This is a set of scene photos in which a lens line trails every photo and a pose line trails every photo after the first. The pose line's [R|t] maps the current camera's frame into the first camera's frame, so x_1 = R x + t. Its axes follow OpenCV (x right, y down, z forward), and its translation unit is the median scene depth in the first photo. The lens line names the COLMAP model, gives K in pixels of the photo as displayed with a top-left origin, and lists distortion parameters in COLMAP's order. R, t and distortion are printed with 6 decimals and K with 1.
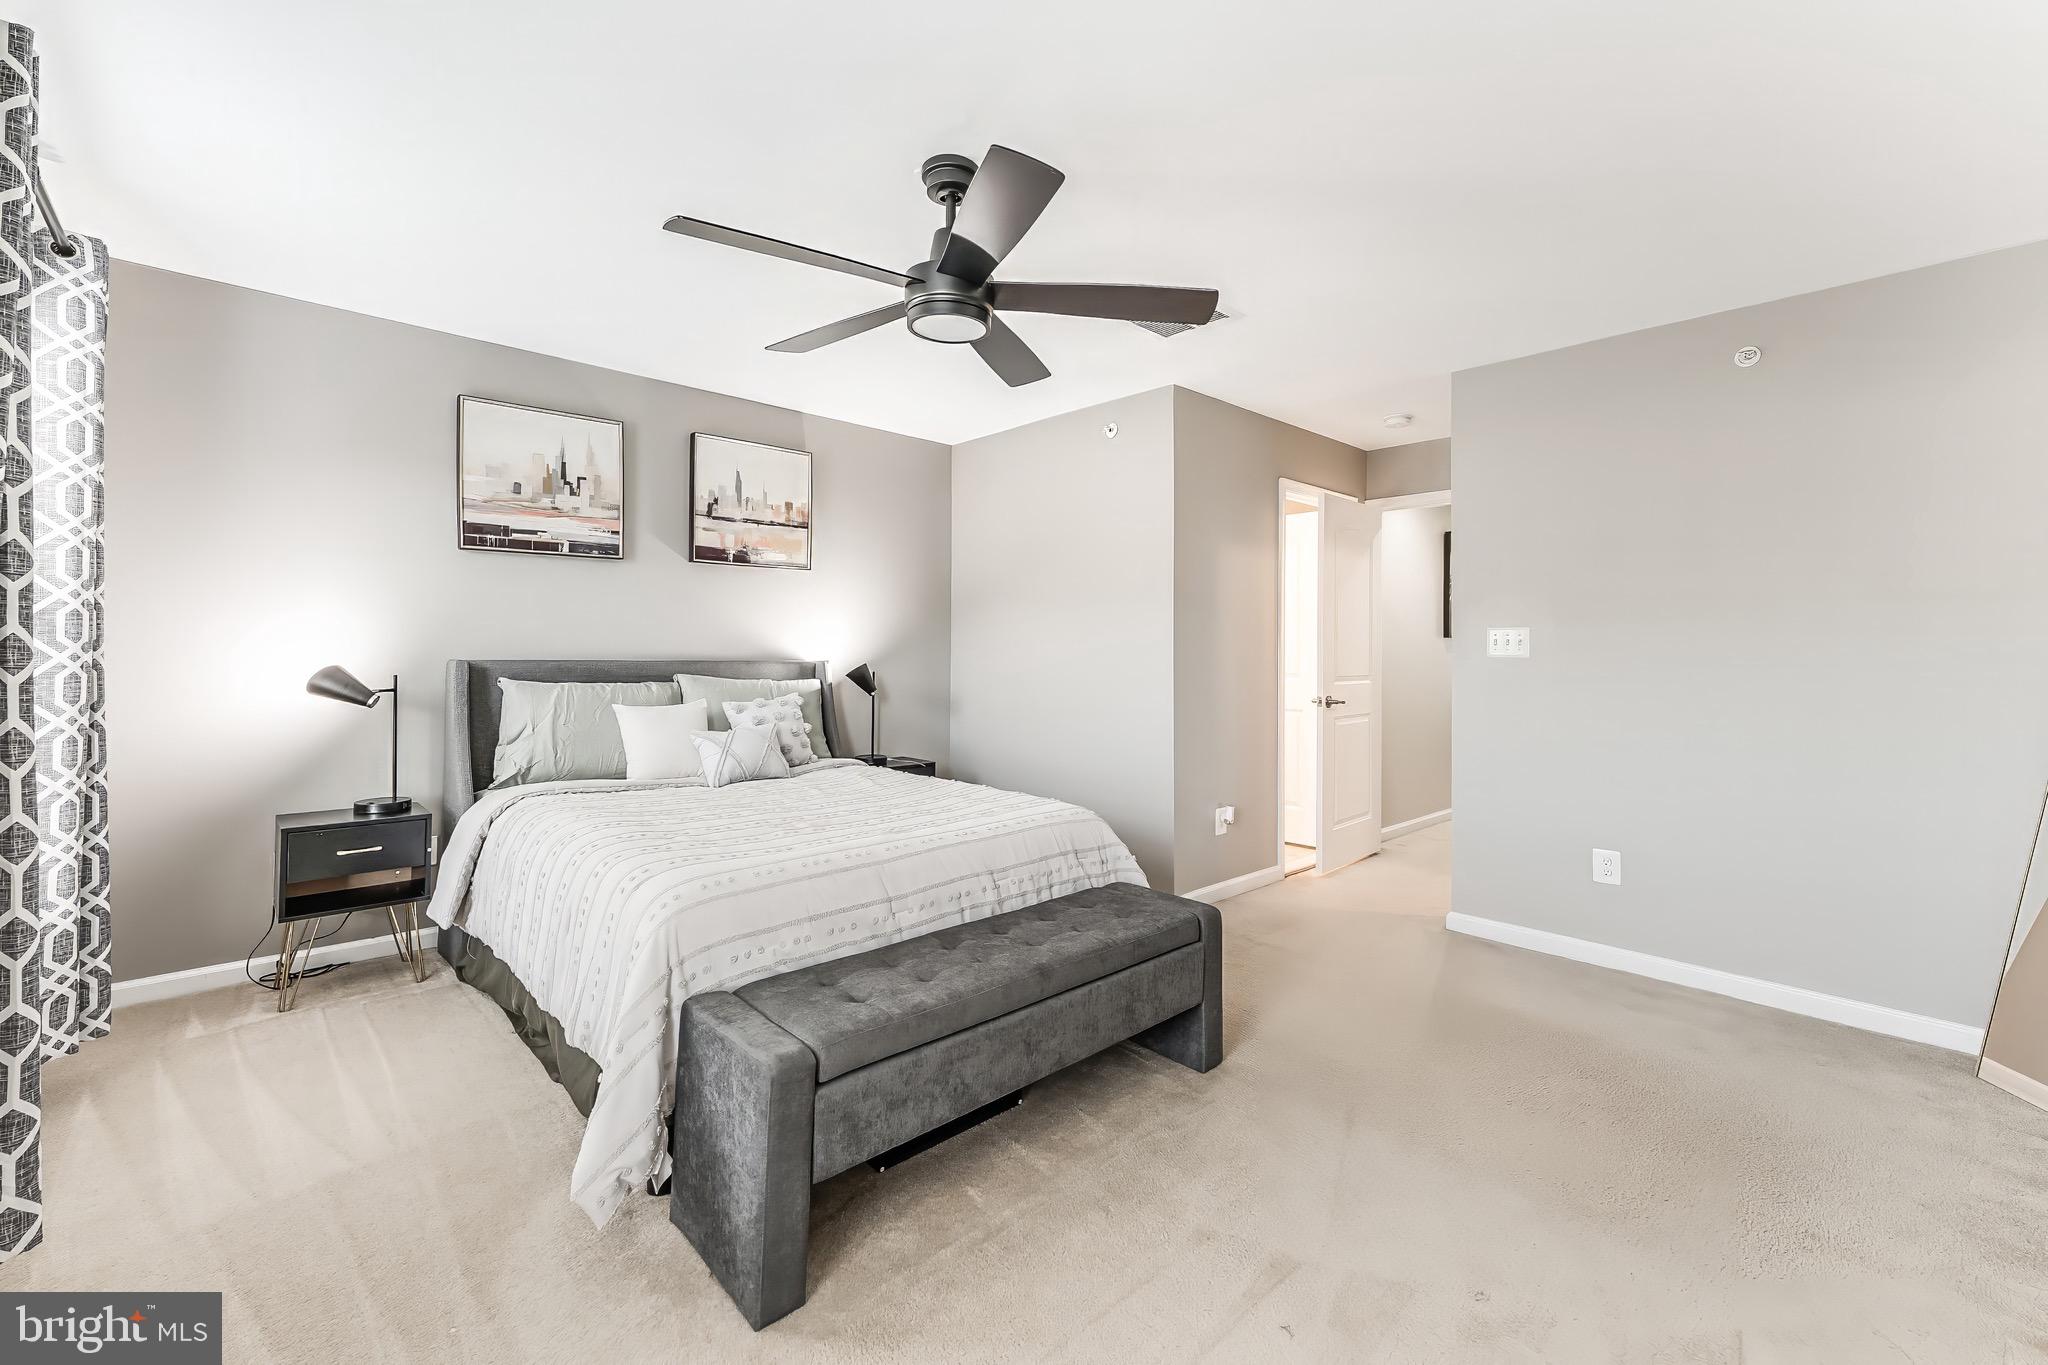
lens RADIAL K [[831.8, 0, 1017.1], [0, 831.8, 677.6], [0, 0, 1]] dist [-0.000607, -0.000079]
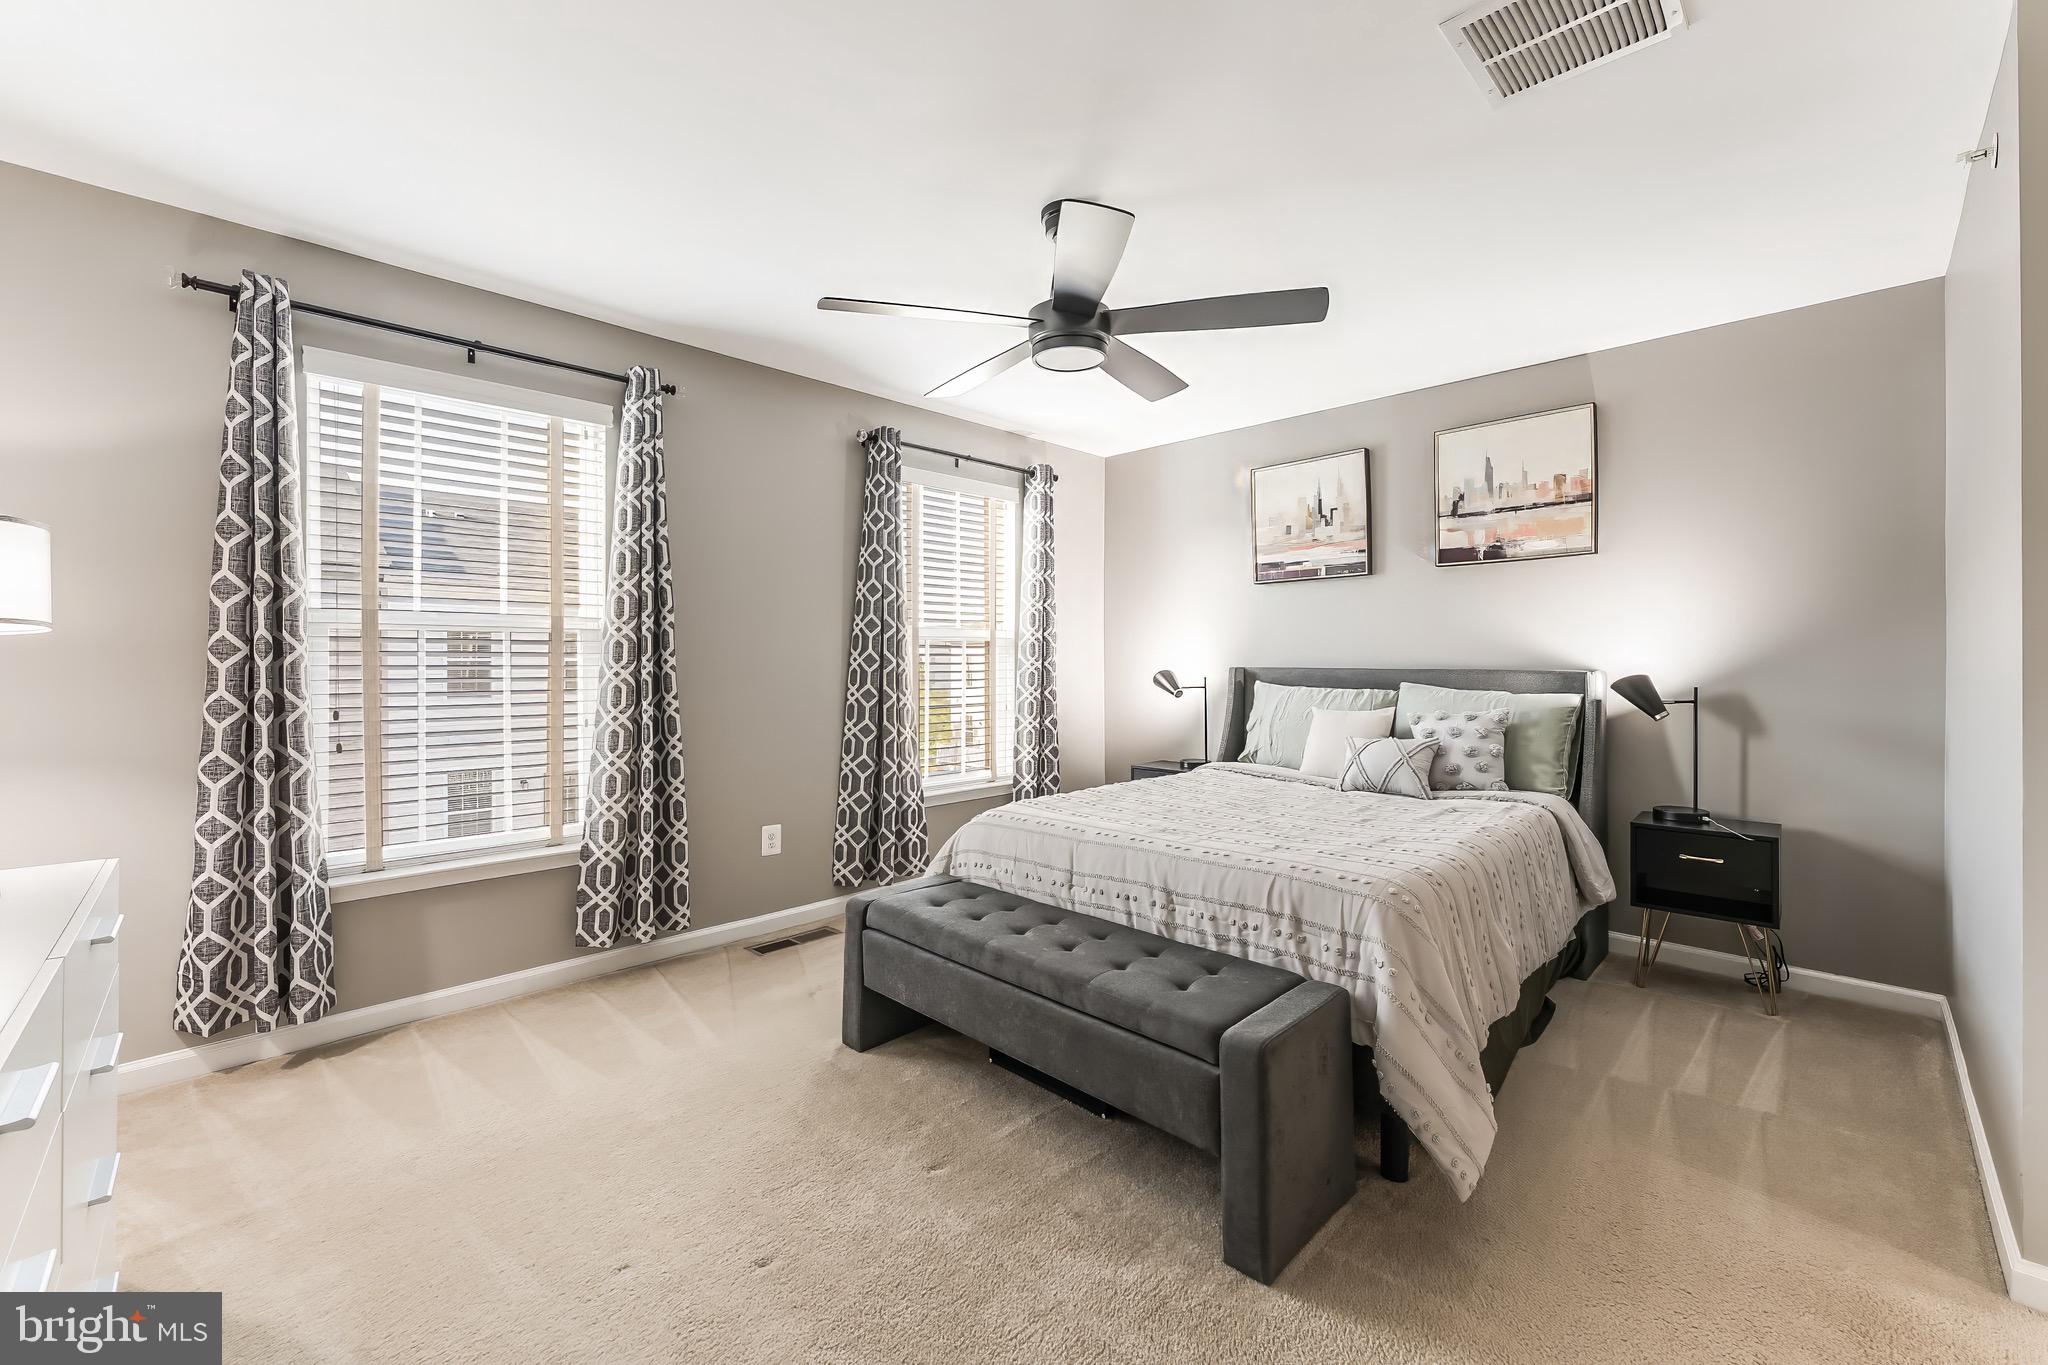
lens RADIAL K [[831.8, 0, 1017.1], [0, 831.8, 677.6], [0, 0, 1]] dist [-0.000607, -0.000079]
pose [[0.041124, 0.016014, -0.999026, 0.600449], [-0.025588, 0.999561, 0.014969, -0.013684], [0.998826, 0.024947, 0.041516, 0.516092]]
